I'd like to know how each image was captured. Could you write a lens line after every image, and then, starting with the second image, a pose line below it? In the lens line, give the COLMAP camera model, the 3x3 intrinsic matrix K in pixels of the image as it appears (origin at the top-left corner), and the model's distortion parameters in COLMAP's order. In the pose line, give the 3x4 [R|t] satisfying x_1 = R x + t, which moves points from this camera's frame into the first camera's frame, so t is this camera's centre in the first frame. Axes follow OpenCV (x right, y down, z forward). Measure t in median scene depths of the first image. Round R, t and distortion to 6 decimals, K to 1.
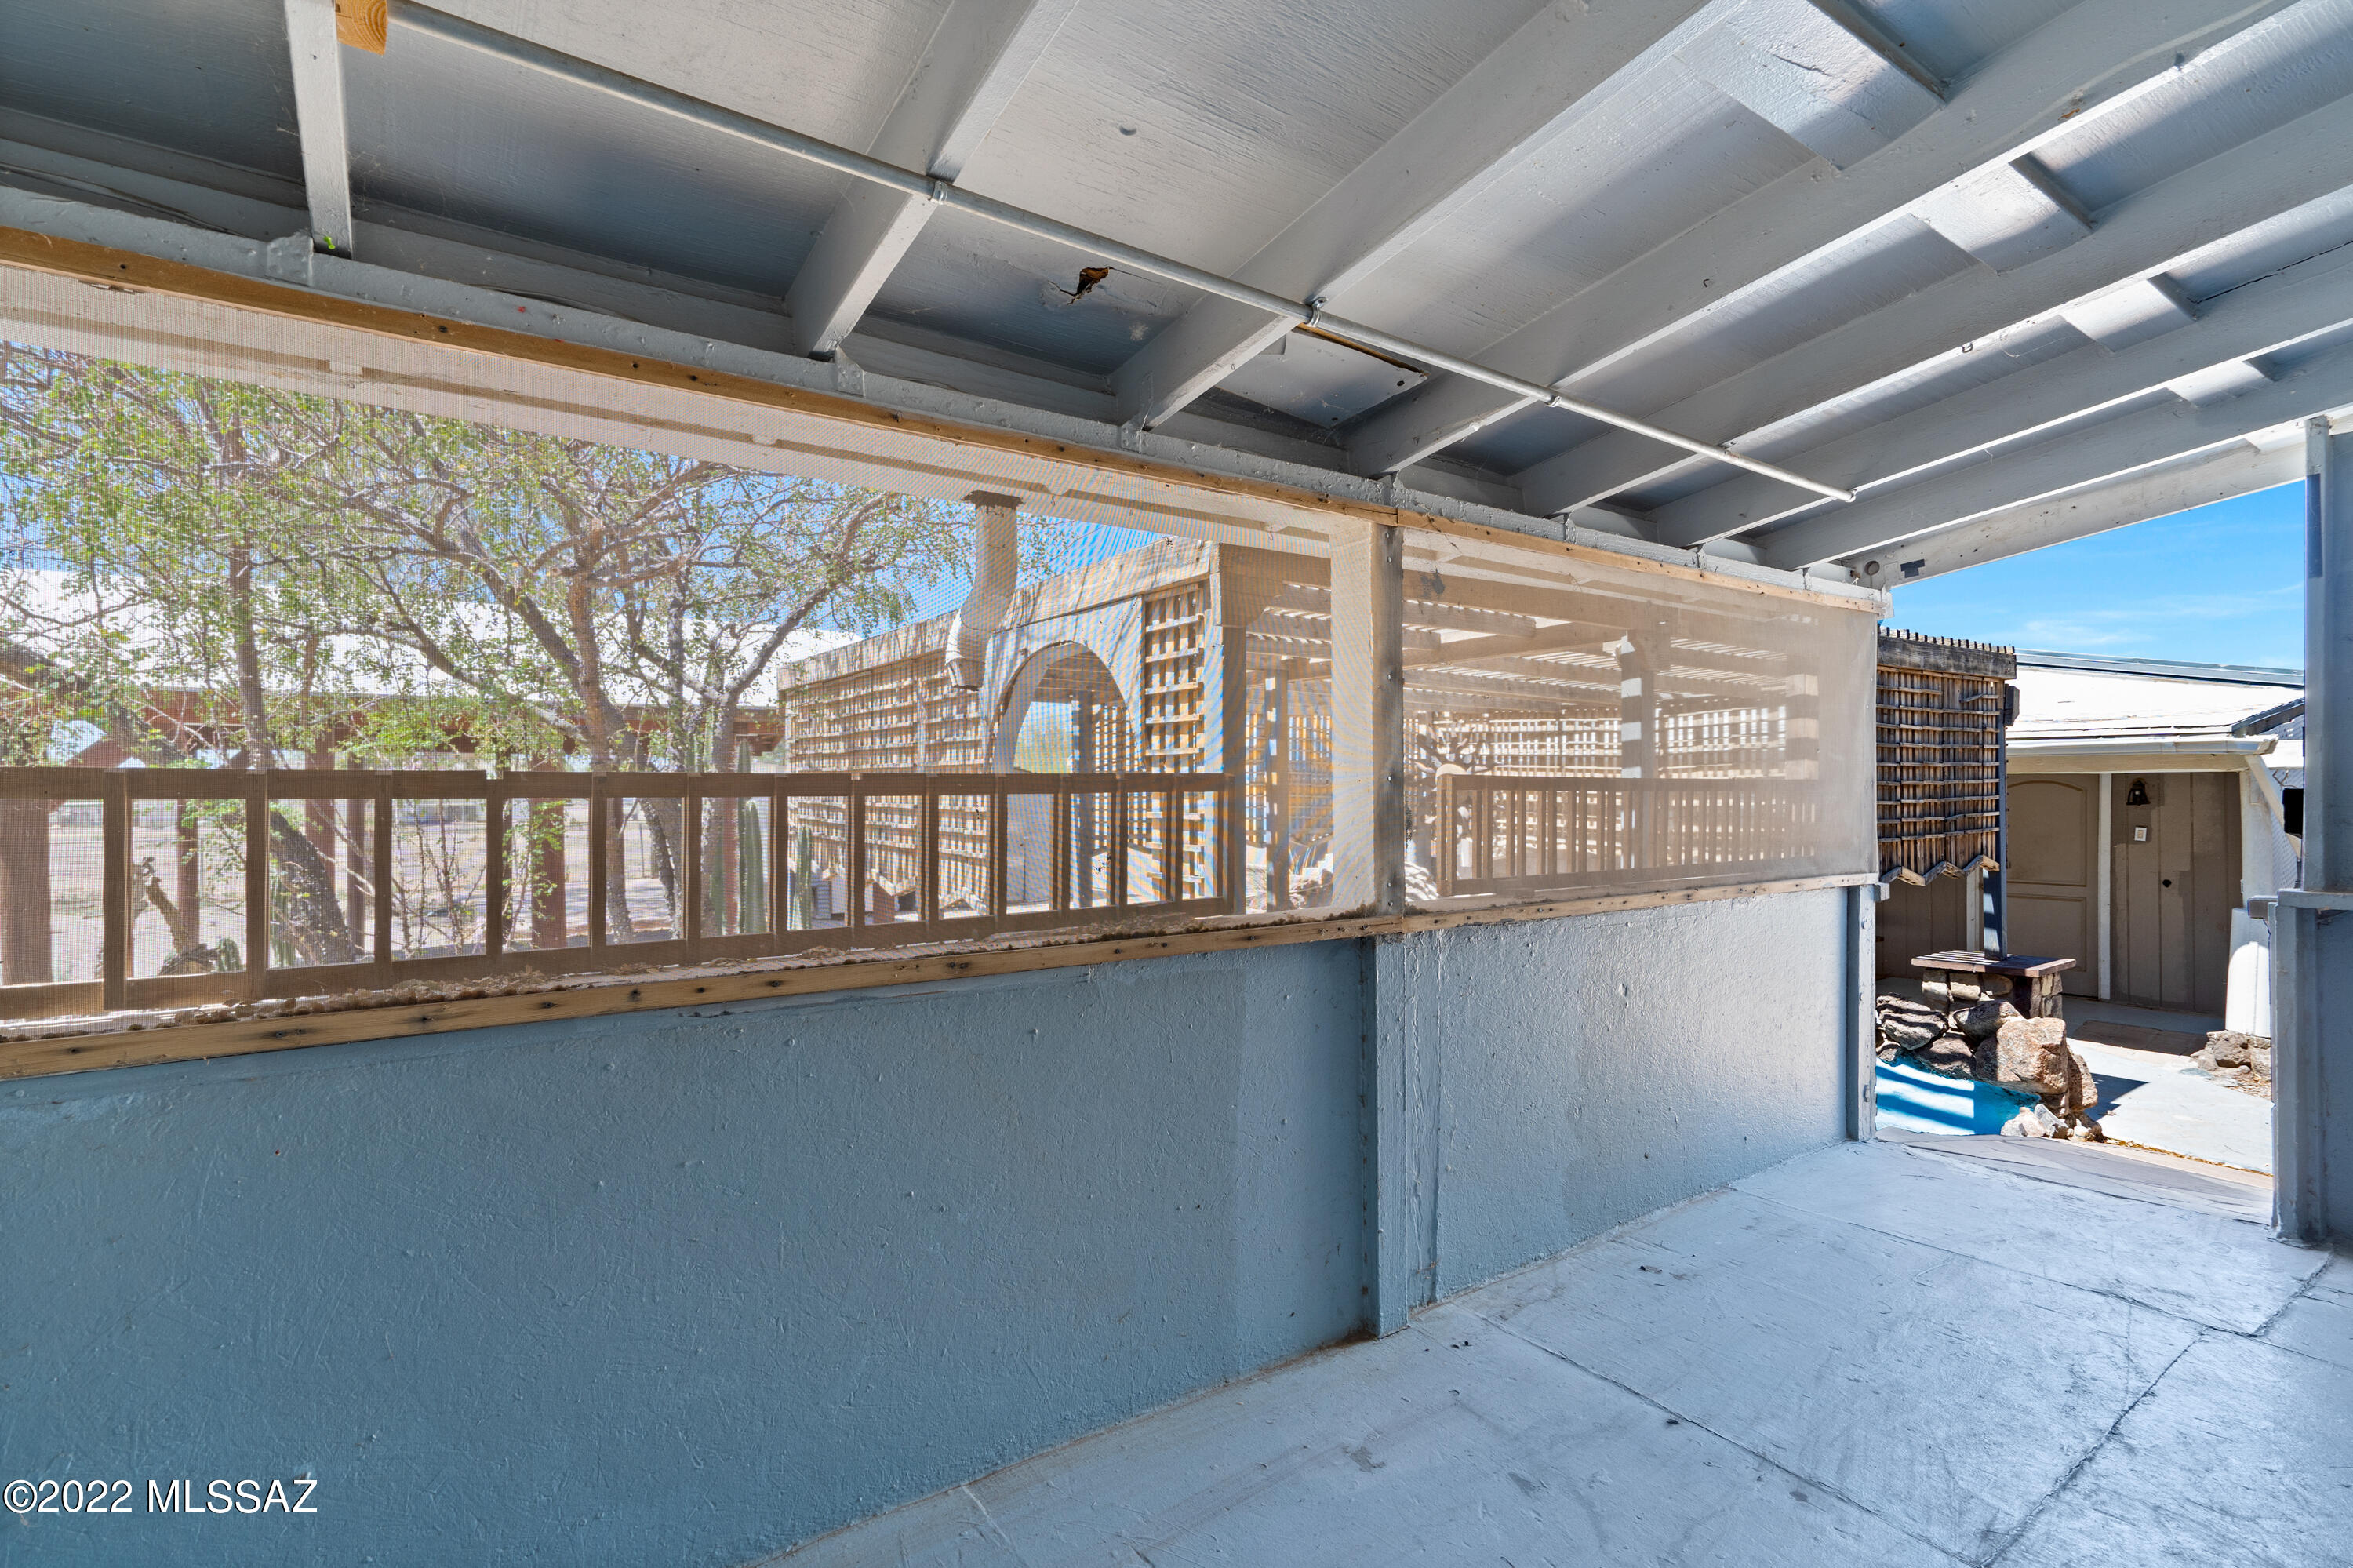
lens RADIAL K [[1096.5, 0, 1178.2], [0, 1096.5, 791.7], [0, 0, 1]] dist [0.003437, 0.000469]
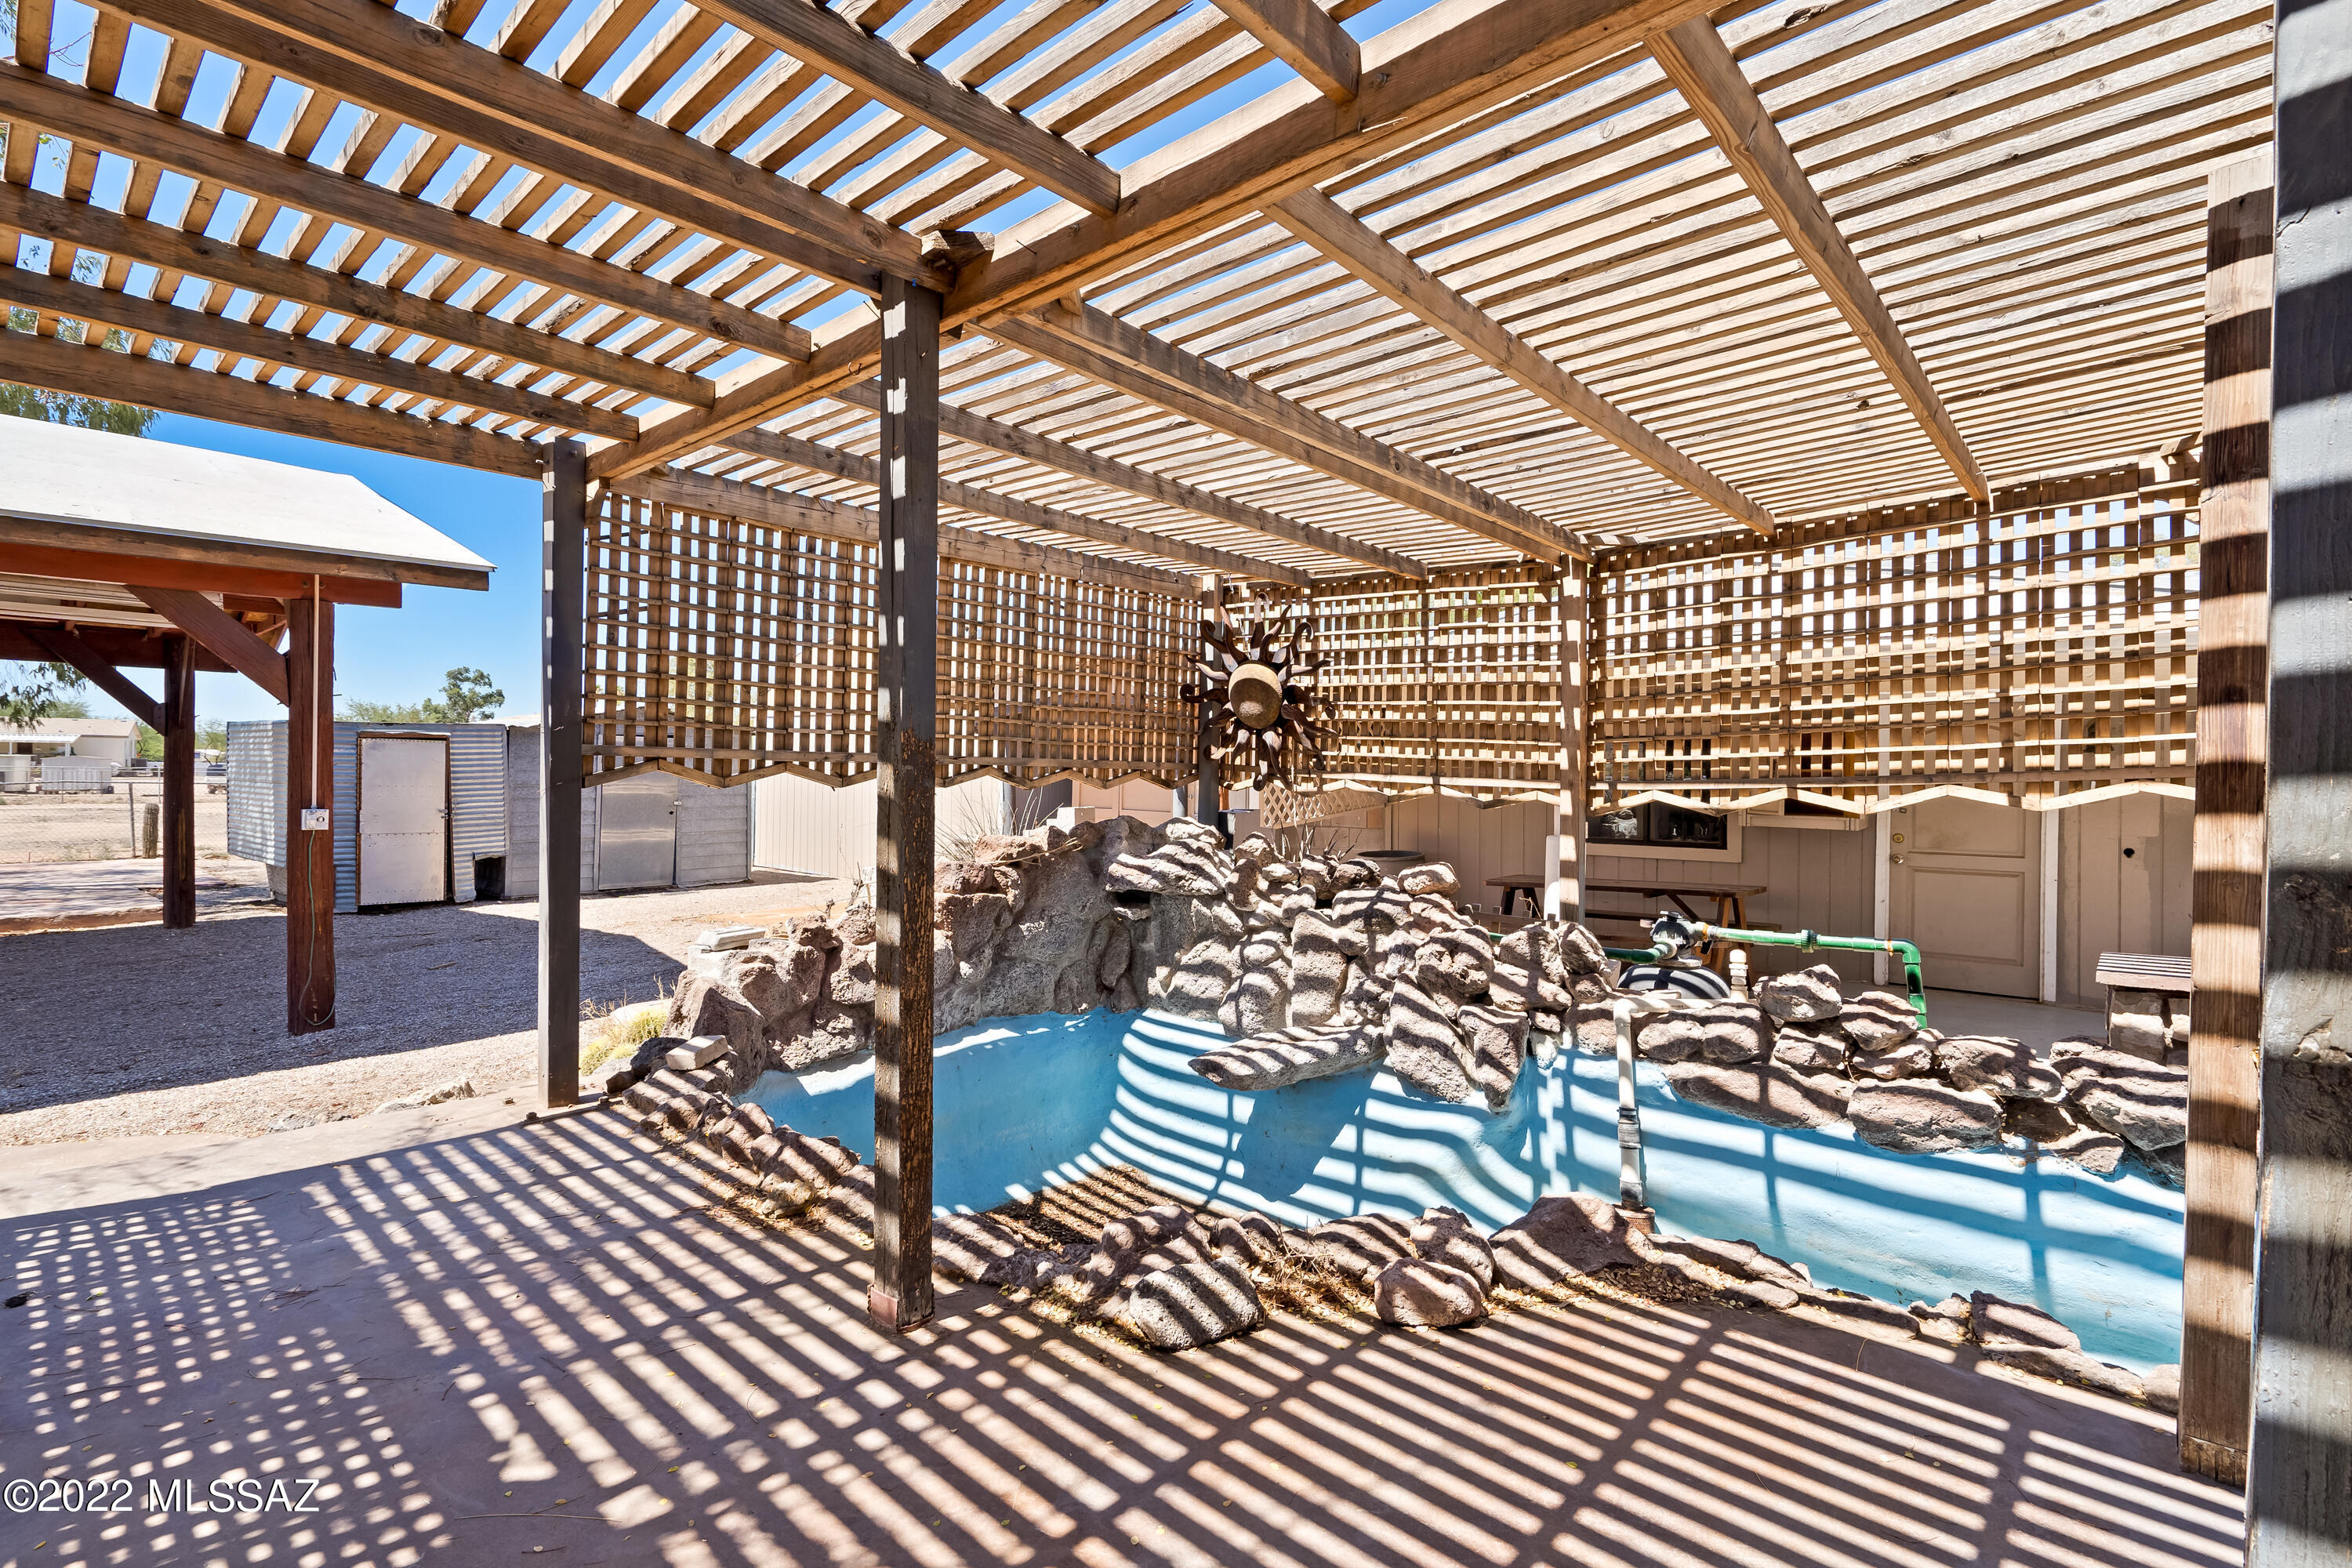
lens RADIAL K [[1096.0, 0, 1170.0], [0, 1096.0, 781.6], [0, 0, 1]] dist [0.003437, 0.000469]
pose [[0.976401, 0.015777, 0.215389, 0.069214], [-0.015860, 0.999873, -0.001343, 0.048216], [-0.215383, -0.002105, 0.976527, 0.414725]]
